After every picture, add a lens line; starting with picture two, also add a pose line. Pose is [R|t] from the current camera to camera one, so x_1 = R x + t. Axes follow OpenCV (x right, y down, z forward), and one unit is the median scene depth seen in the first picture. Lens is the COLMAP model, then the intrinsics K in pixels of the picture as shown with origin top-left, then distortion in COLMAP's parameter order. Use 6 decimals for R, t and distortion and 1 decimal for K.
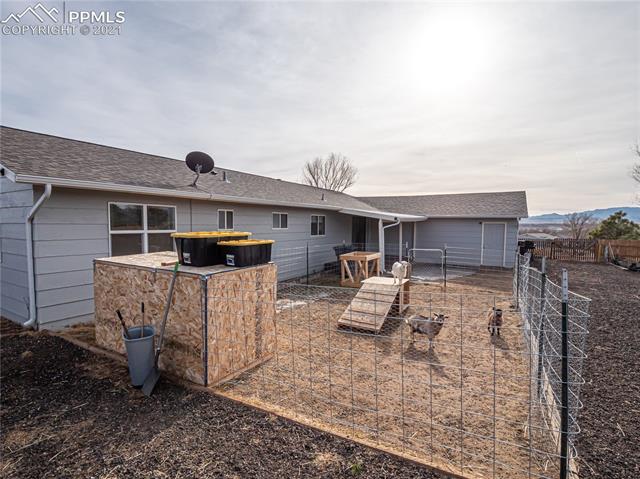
lens RADIAL K [[314.1, 0, 320.0], [0, 314.1, 239.5], [0, 0, 1]] dist [-0.000057, -0.000028]
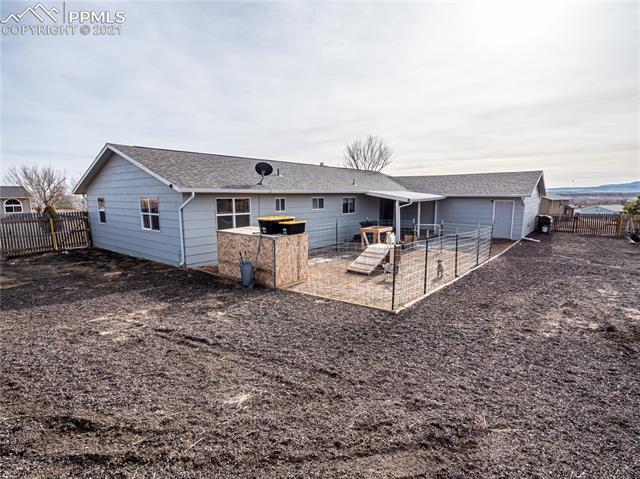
lens RADIAL K [[331.7, 0, 320.0], [0, 331.7, 239.5], [0, 0, 1]] dist [-0.000894, -0.000184]
pose [[0.987092, 0.009269, -0.159885, 0.169939], [0.004324, 0.996418, 0.084459, -0.036892], [0.160095, -0.084060, 0.983516, -0.645859]]
